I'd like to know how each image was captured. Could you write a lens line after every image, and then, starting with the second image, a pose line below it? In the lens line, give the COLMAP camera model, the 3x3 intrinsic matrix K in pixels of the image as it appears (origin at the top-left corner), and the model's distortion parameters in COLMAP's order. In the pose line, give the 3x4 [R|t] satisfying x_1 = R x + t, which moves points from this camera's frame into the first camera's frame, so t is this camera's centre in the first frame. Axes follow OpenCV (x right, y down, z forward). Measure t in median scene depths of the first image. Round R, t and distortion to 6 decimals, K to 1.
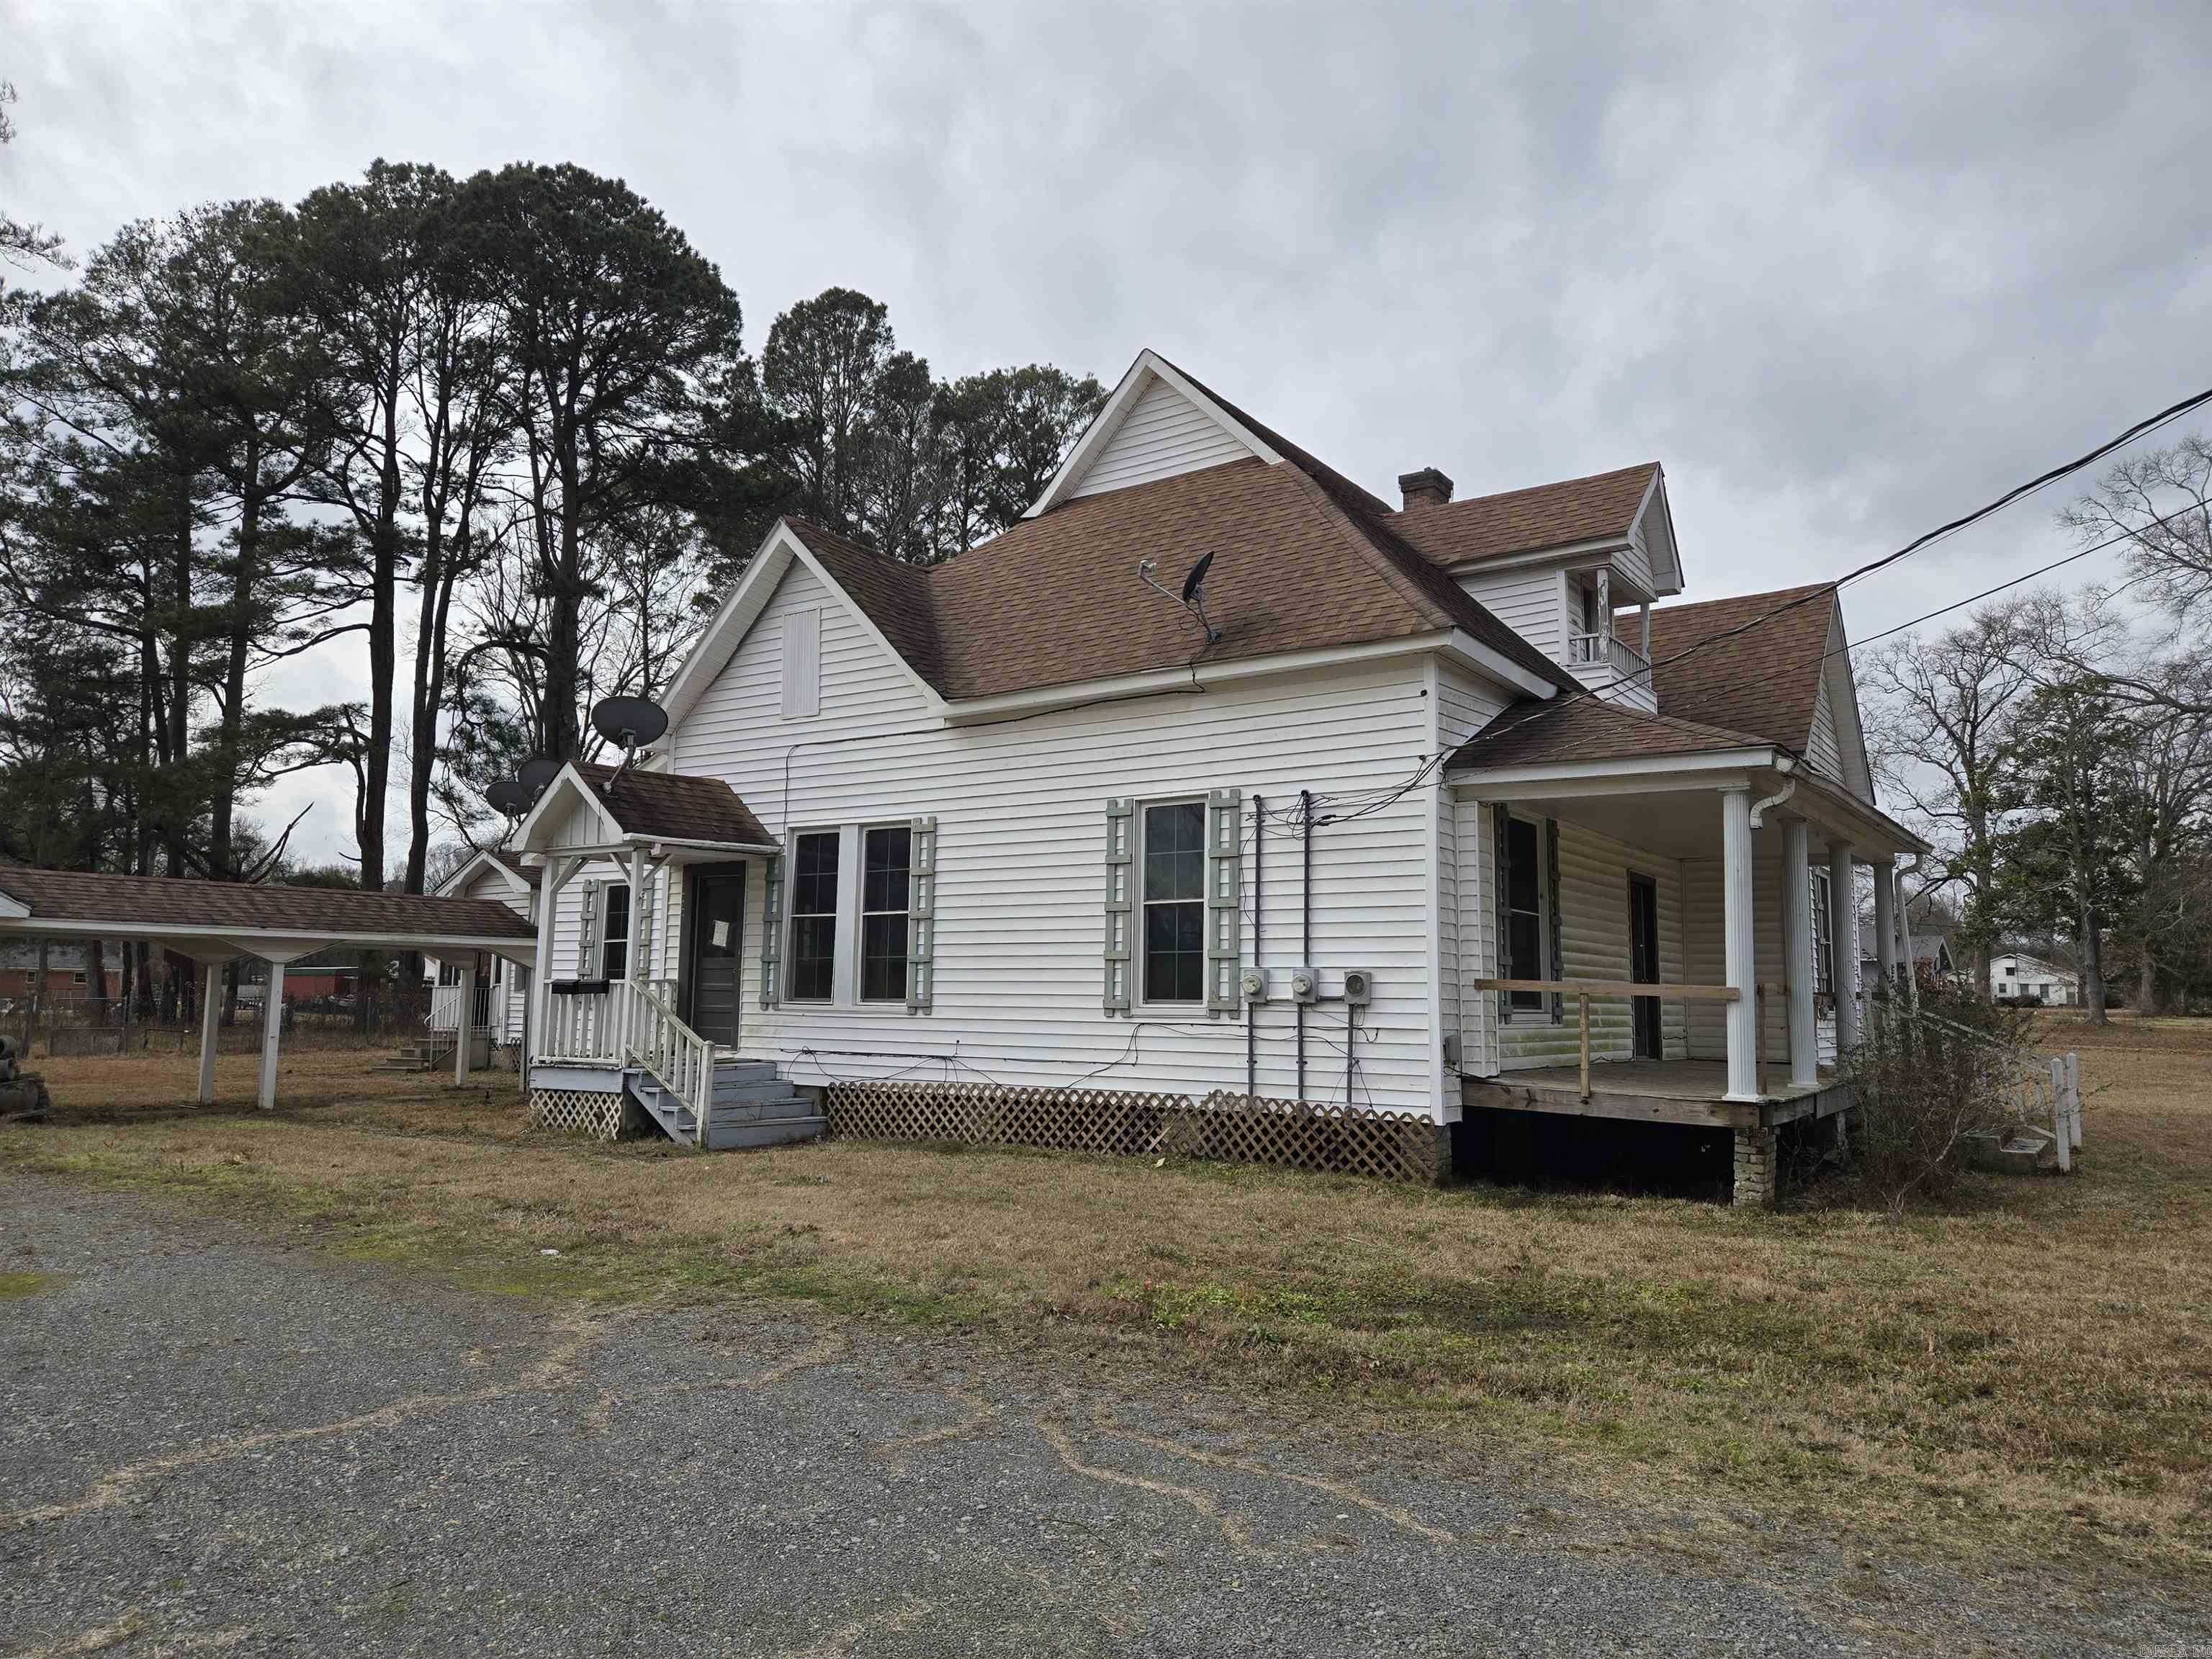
lens RADIAL K [[1486.9, 0, 1118.6], [0, 1486.9, 846.3], [0, 0, 1]] dist [0.067522, -0.047101]
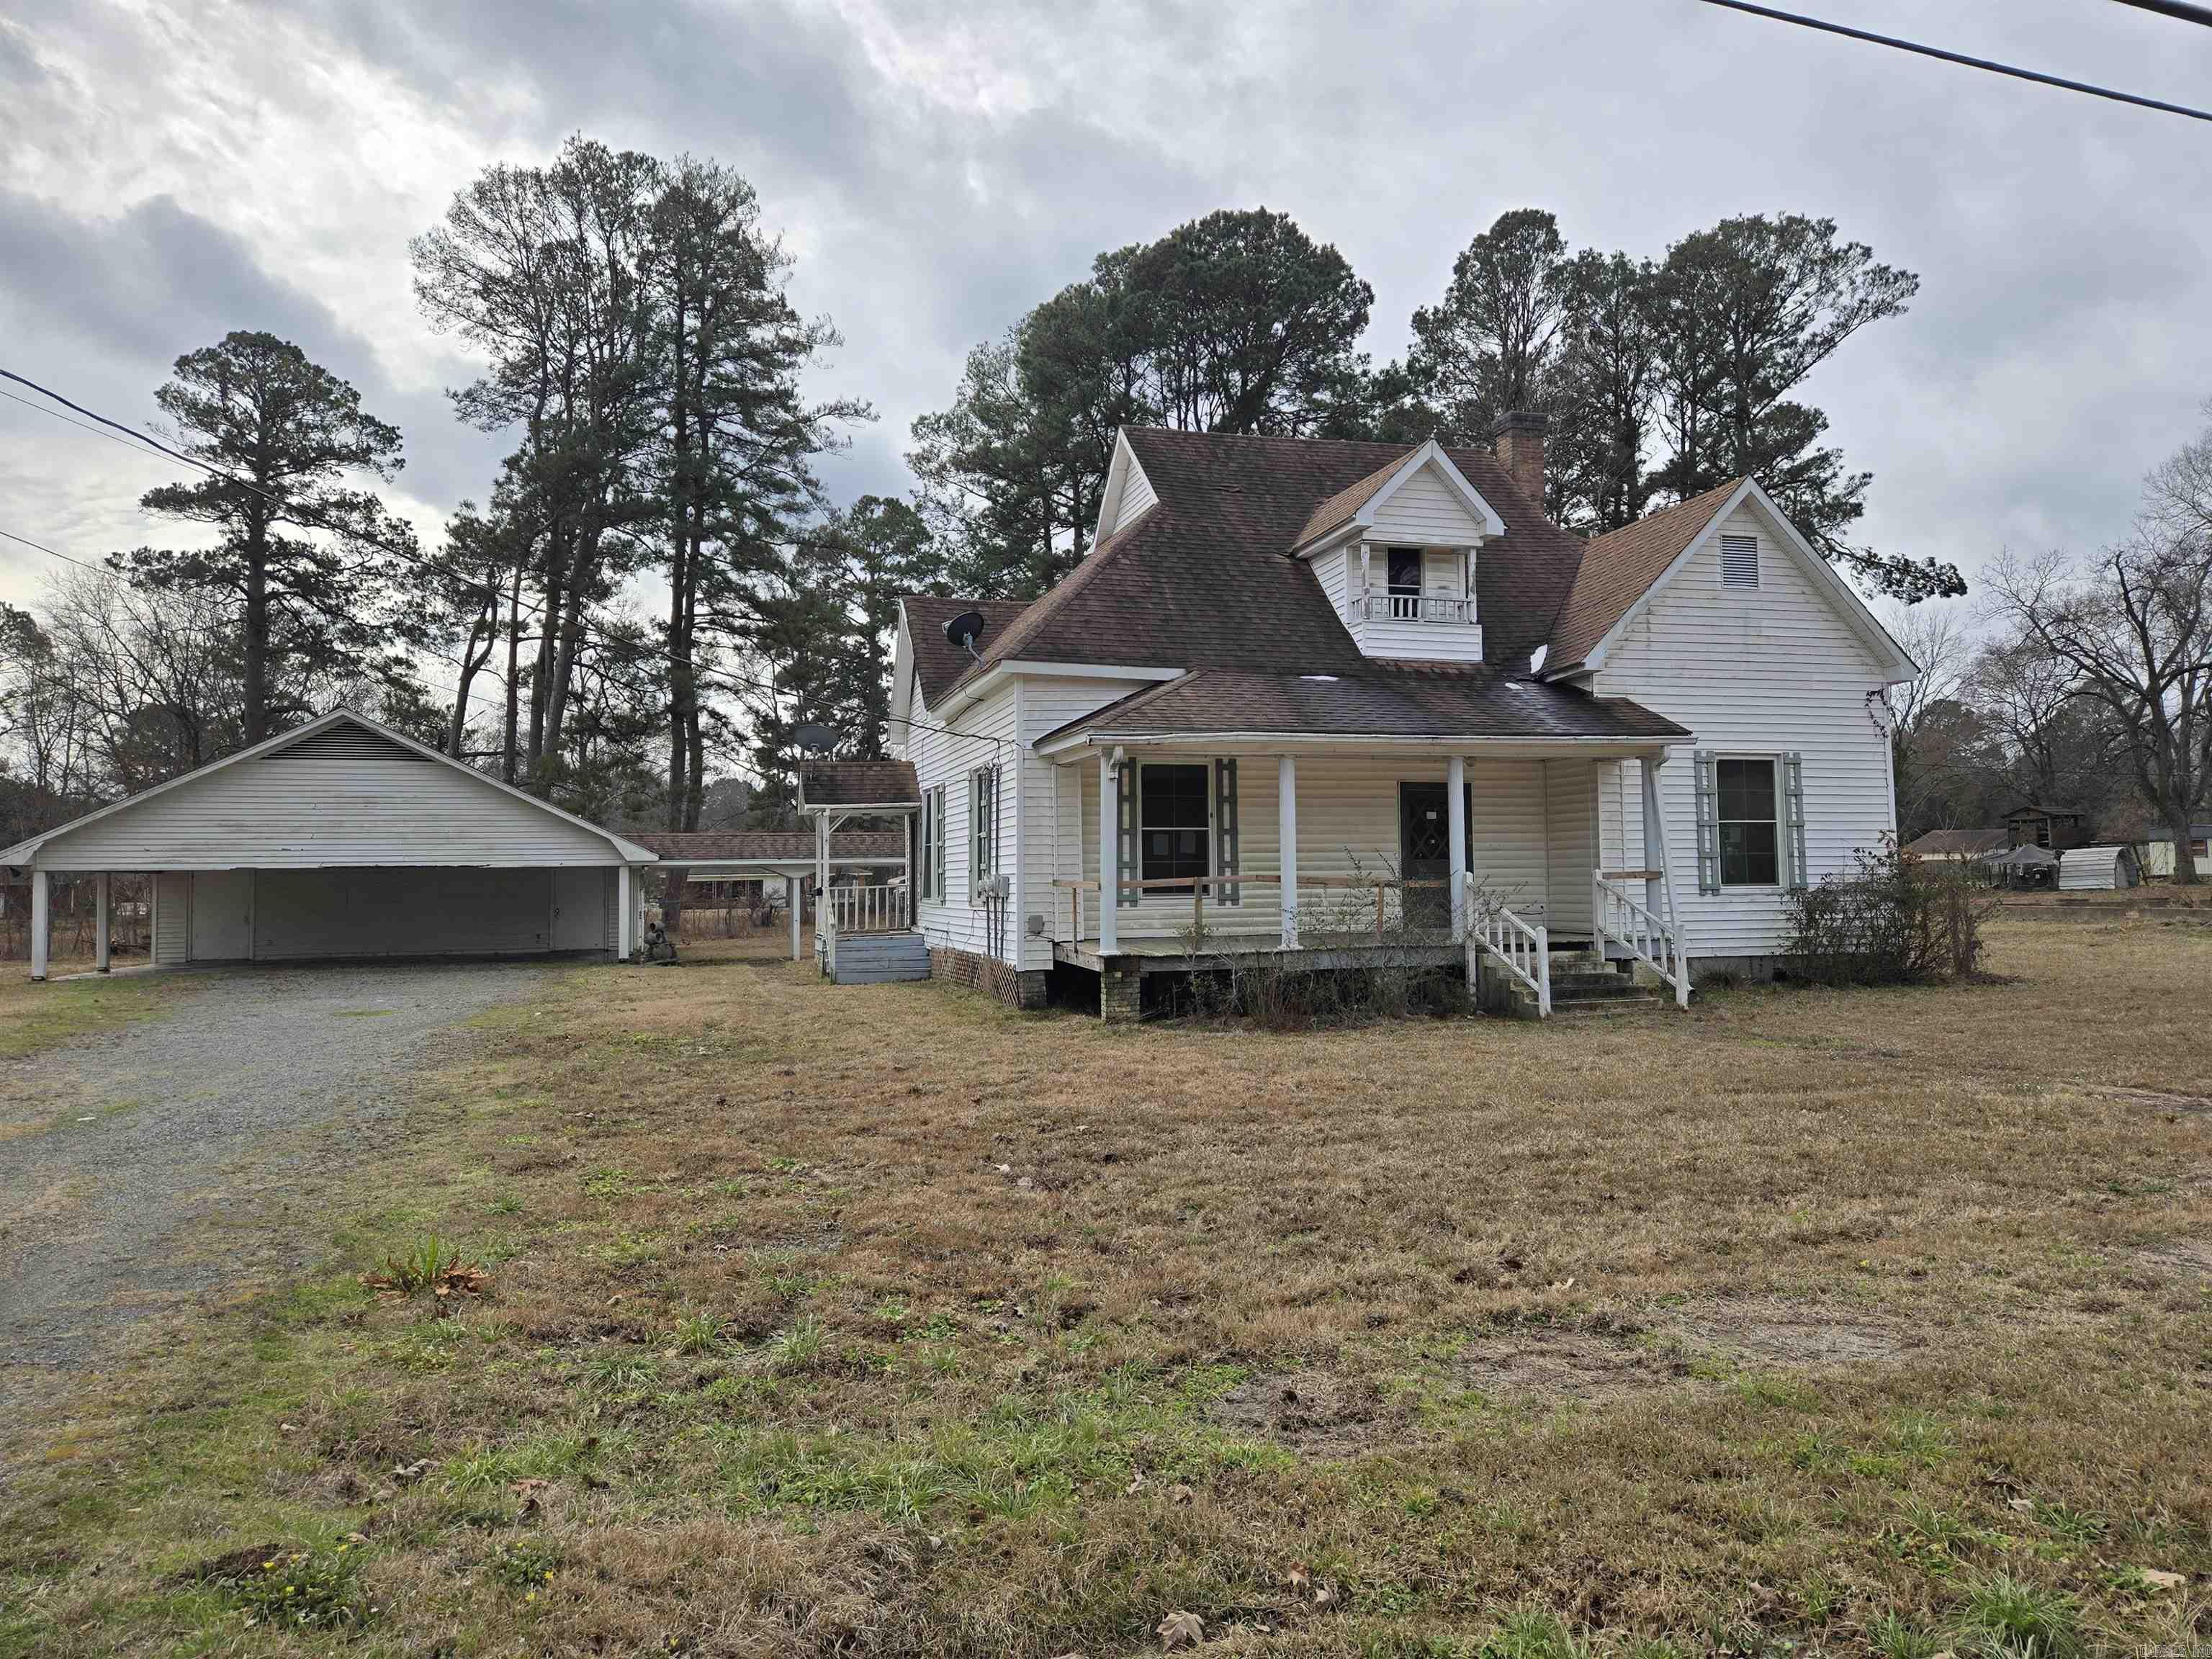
lens RADIAL K [[1486.9, 0, 1108.4], [0, 1486.9, 816.8], [0, 0, 1]] dist [0.067522, -0.047101]
pose [[0.775608, -0.051697, -0.629095, 0.968382], [0.089224, 0.995613, 0.028187, -0.011628], [0.624877, -0.077992, 0.776818, -0.128120]]
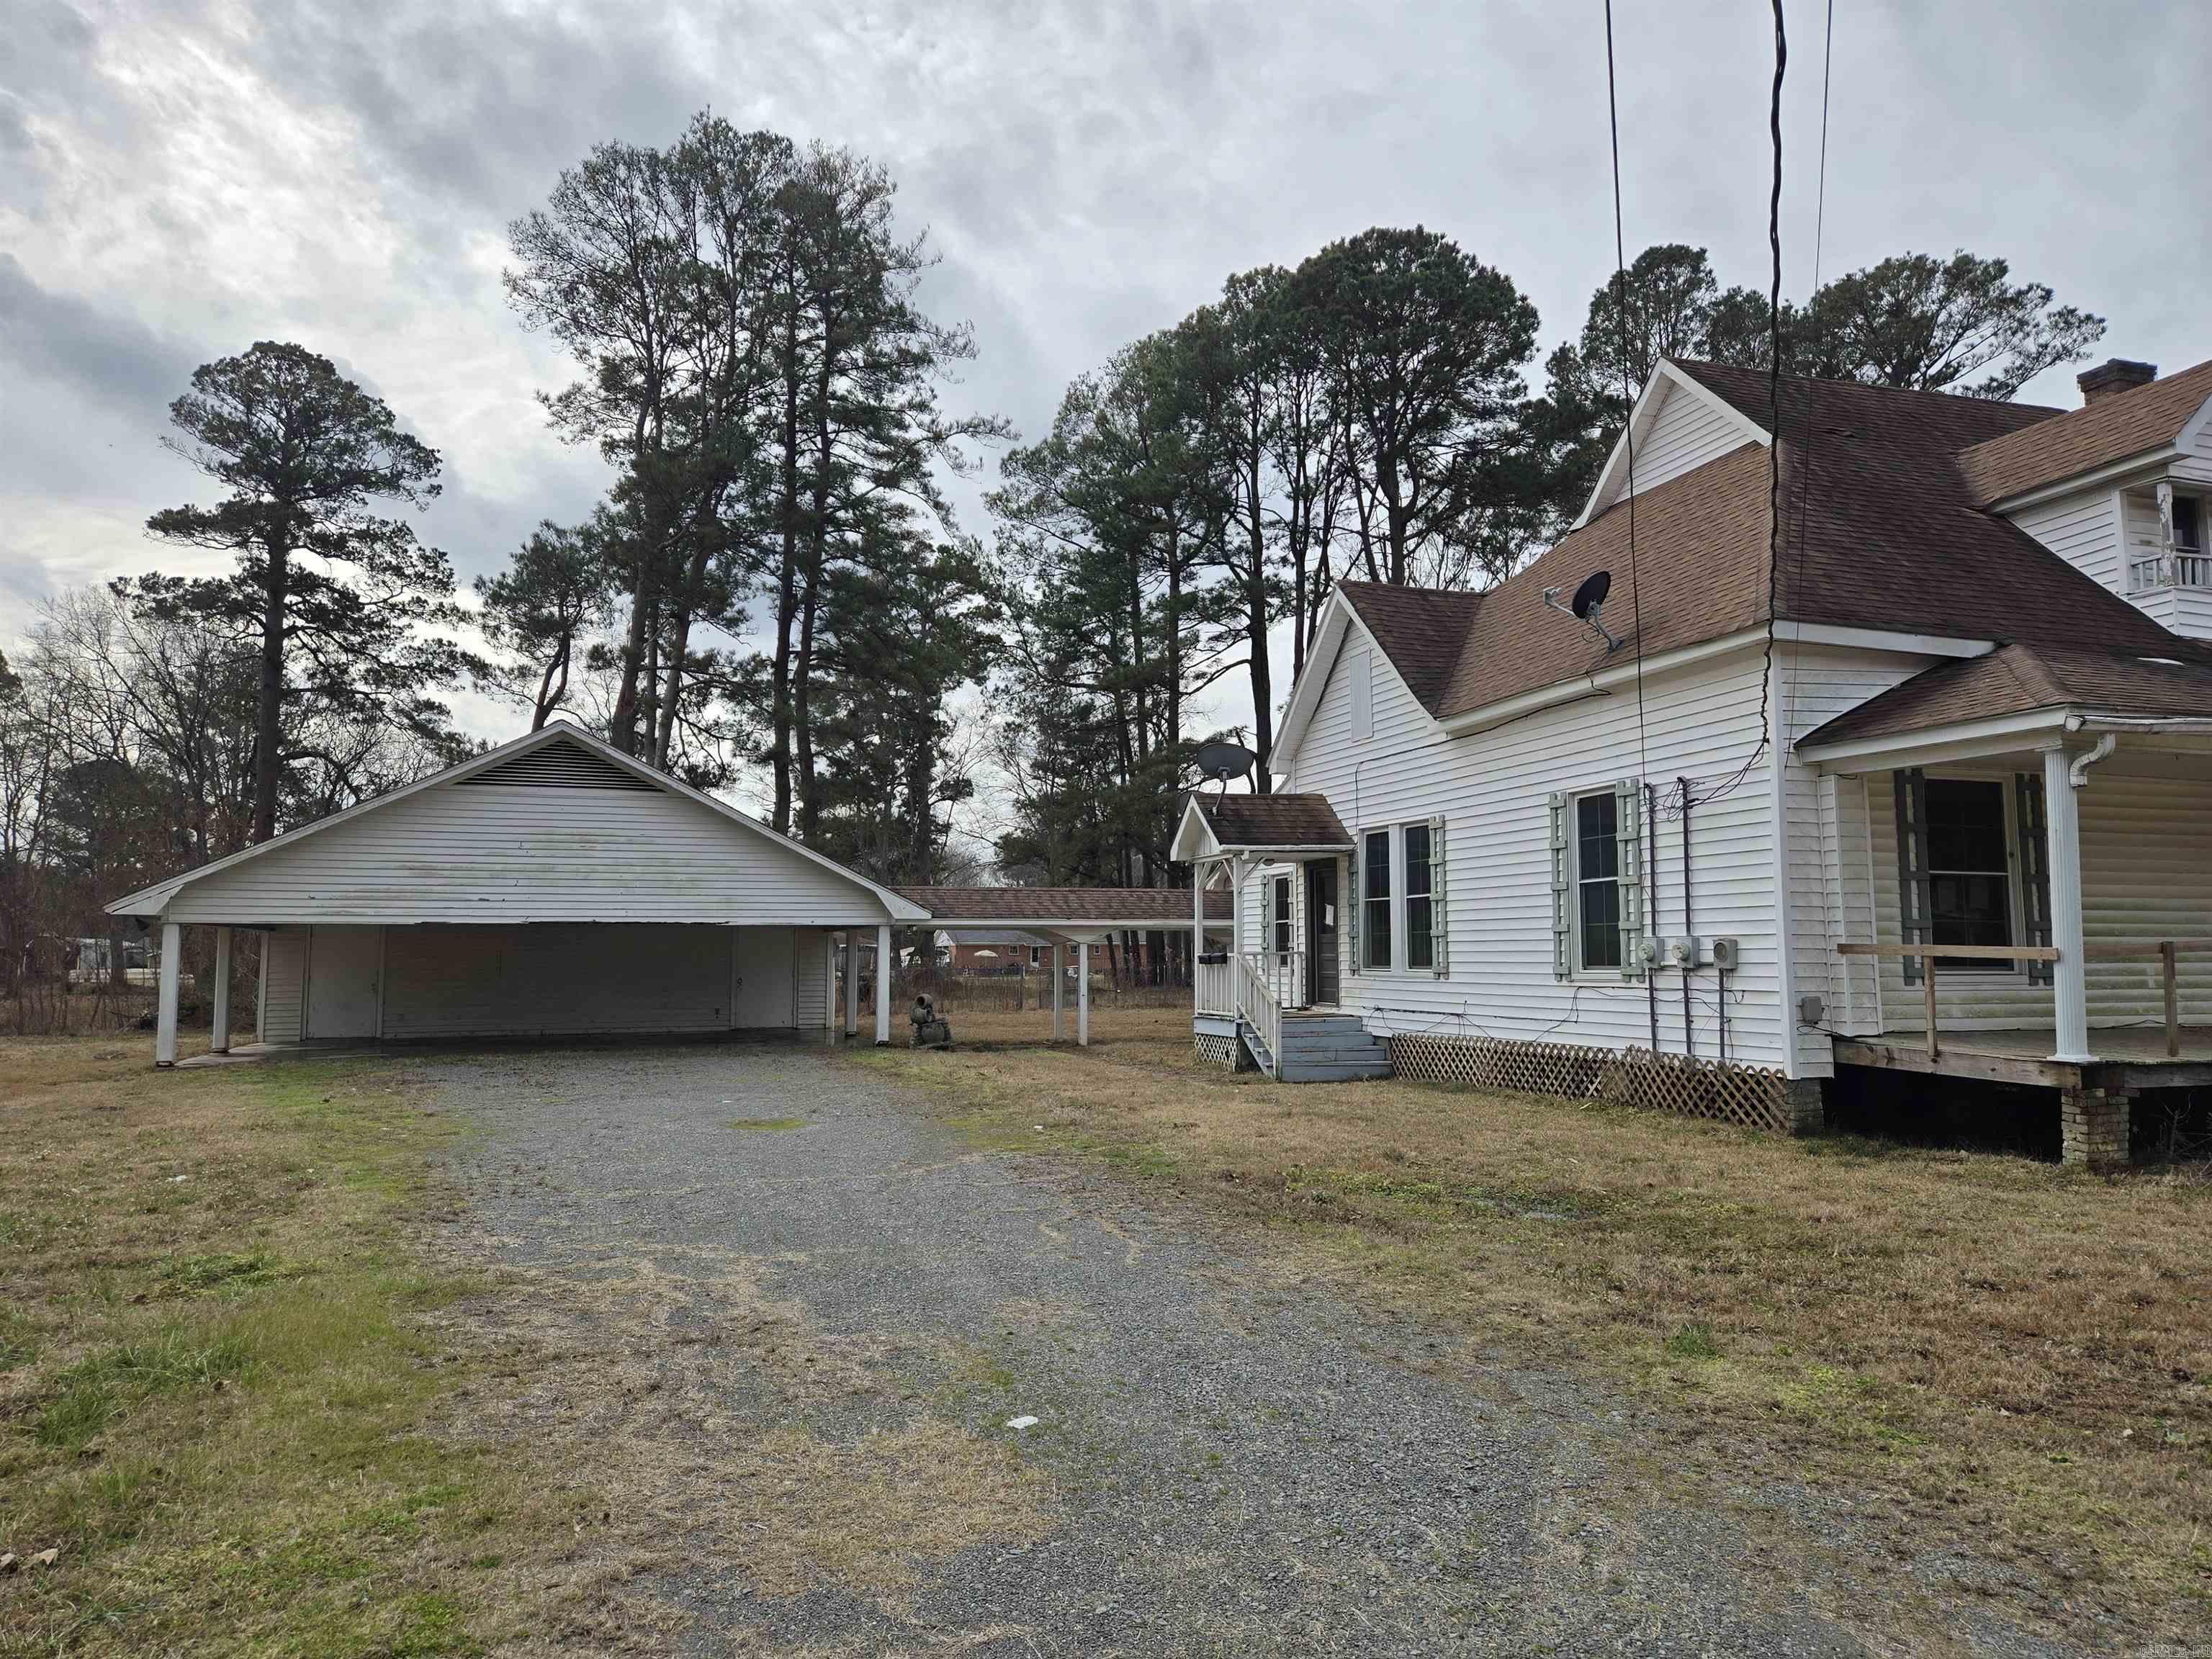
lens RADIAL K [[1486.9, 0, 1104.1], [0, 1486.9, 831.7], [0, 0, 1]] dist [0.067522, -0.047101]
pose [[0.800633, -0.066622, -0.595440, 0.357127], [0.075736, 0.997080, -0.009726, -0.014913], [0.594350, -0.037309, 0.803341, -0.127069]]
